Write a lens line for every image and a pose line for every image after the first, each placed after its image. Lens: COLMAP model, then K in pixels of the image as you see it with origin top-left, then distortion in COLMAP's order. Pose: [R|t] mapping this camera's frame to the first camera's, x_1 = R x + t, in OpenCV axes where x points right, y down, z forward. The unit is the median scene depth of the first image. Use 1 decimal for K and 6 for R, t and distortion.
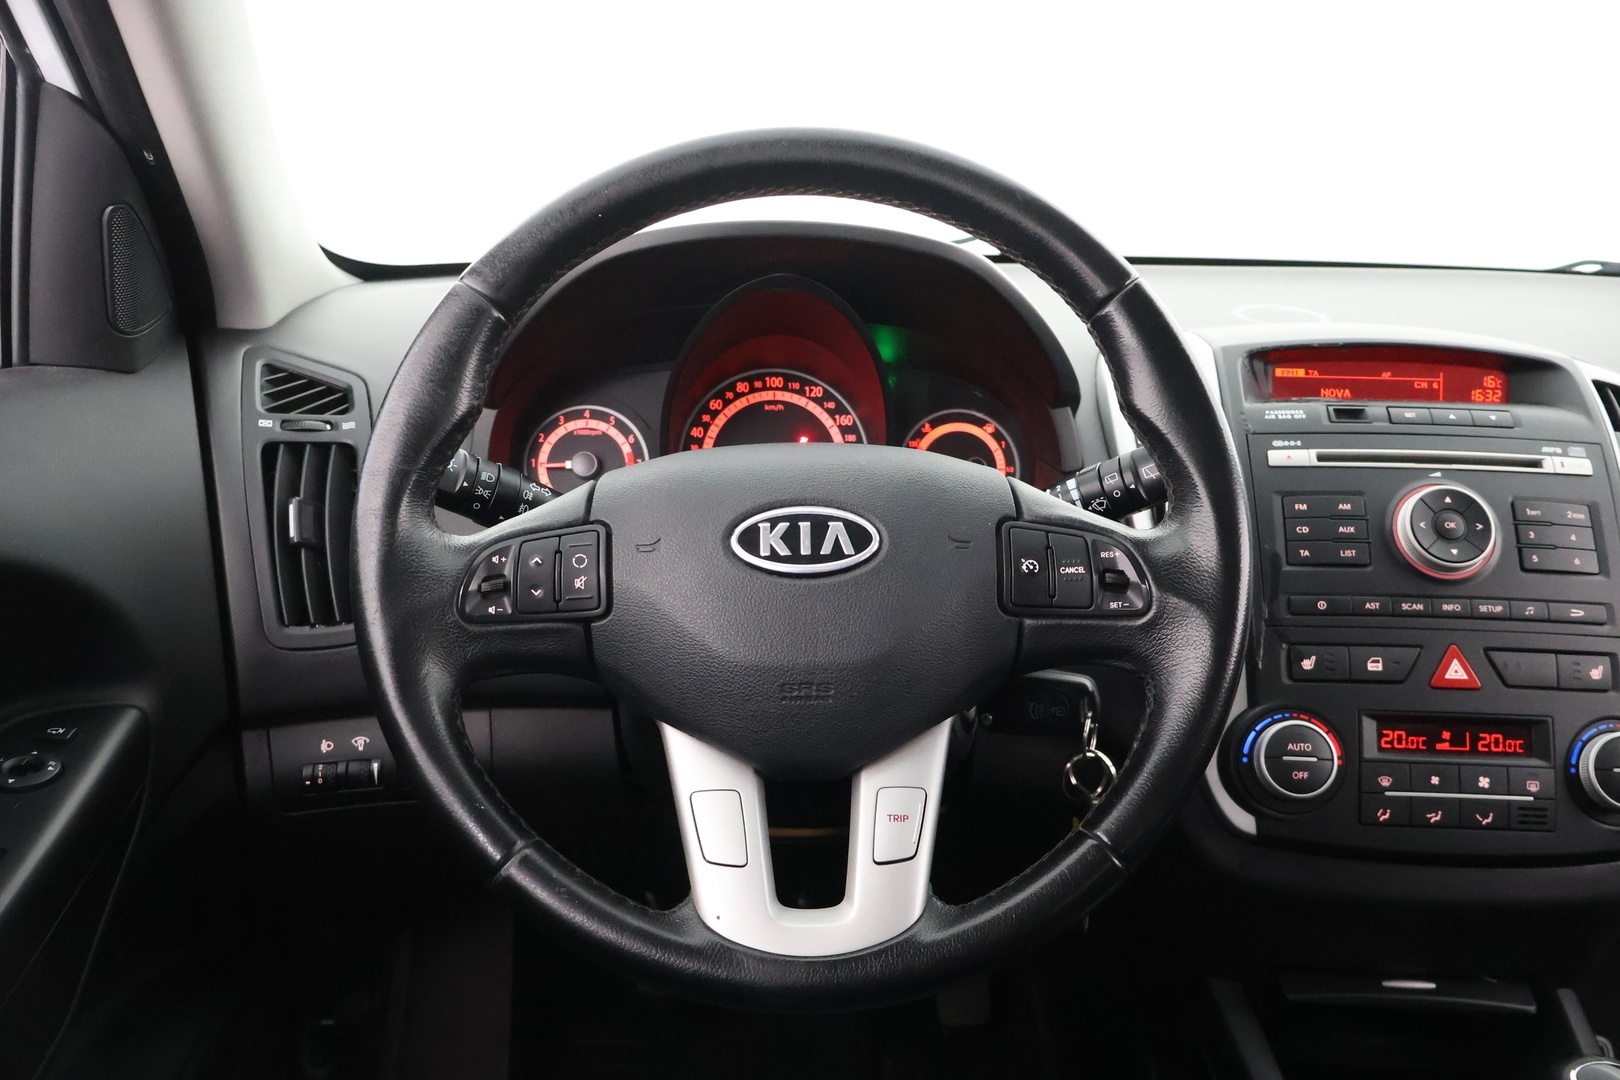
lens RADIAL K [[1342.7, 0, 810.0], [0, 1342.7, 540.0], [0, 0, 1]] dist [-0.009388, -0.004585]
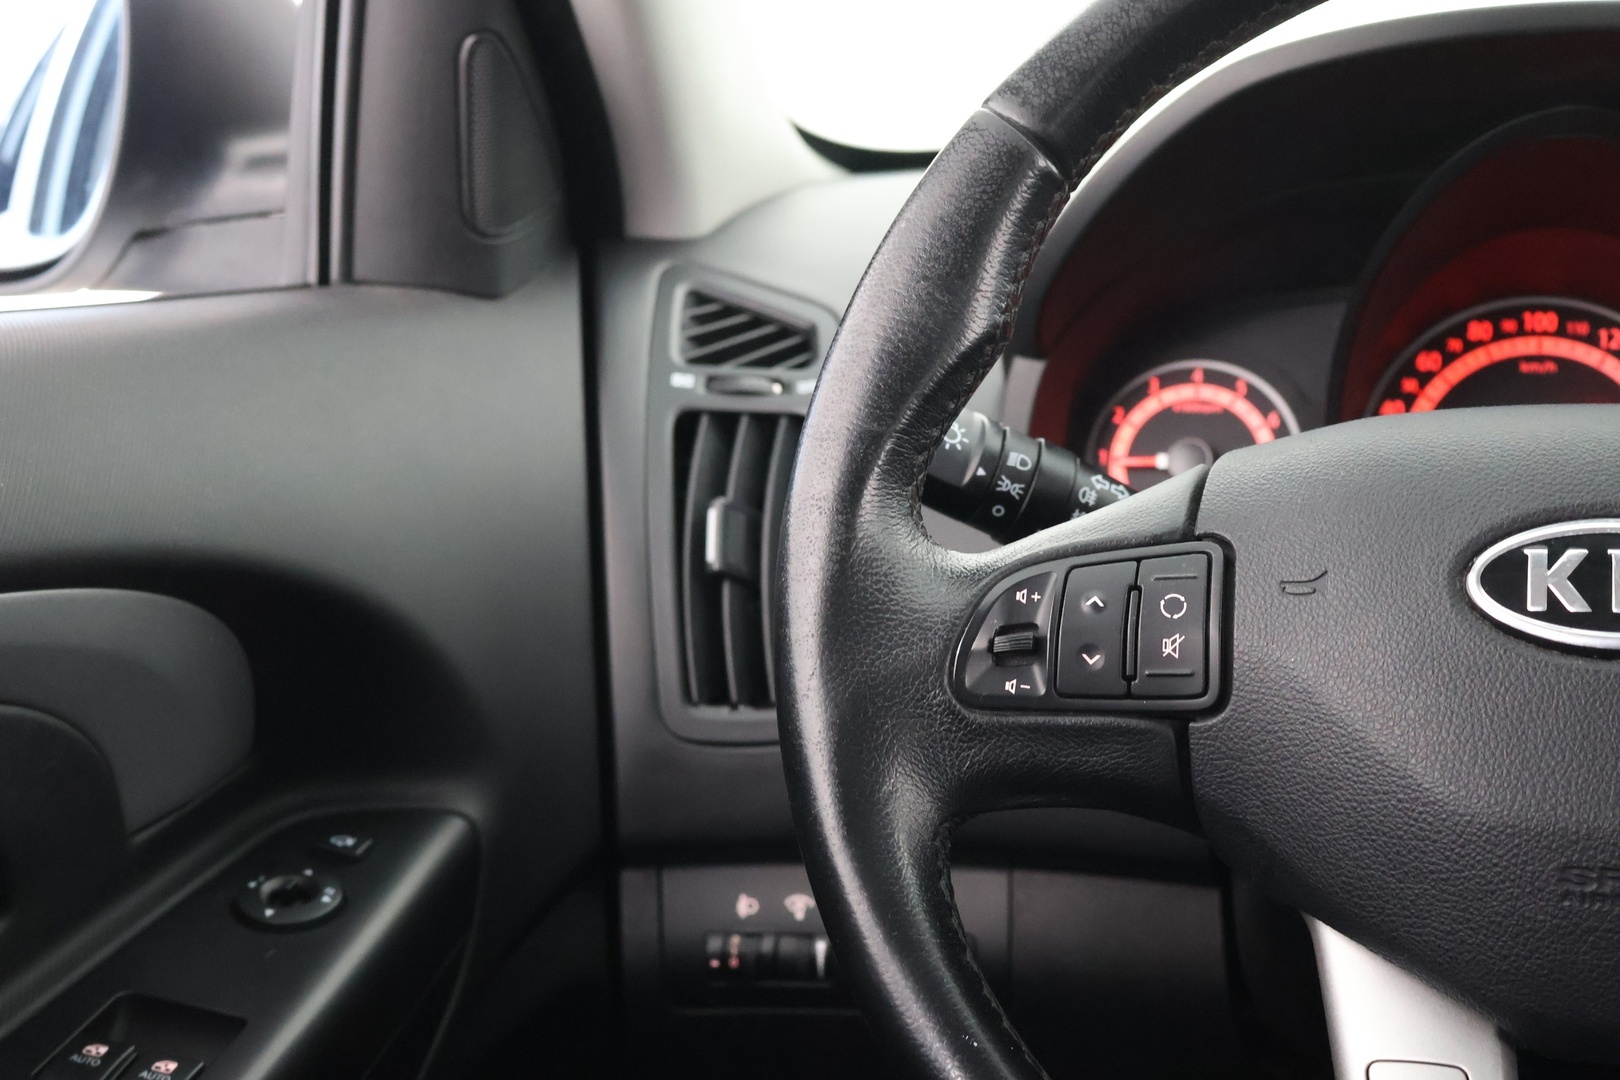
lens RADIAL K [[2015.9, 0, 810.0], [0, 2015.9, 540.0], [0, 0, 1]] dist [-0.006925, -0.011265]
pose [[0.937954, 0.033310, -0.345157, -0.026849], [-0.049279, 0.998077, -0.037592, 0.024921], [0.343241, 0.052268, 0.937792, 0.171211]]
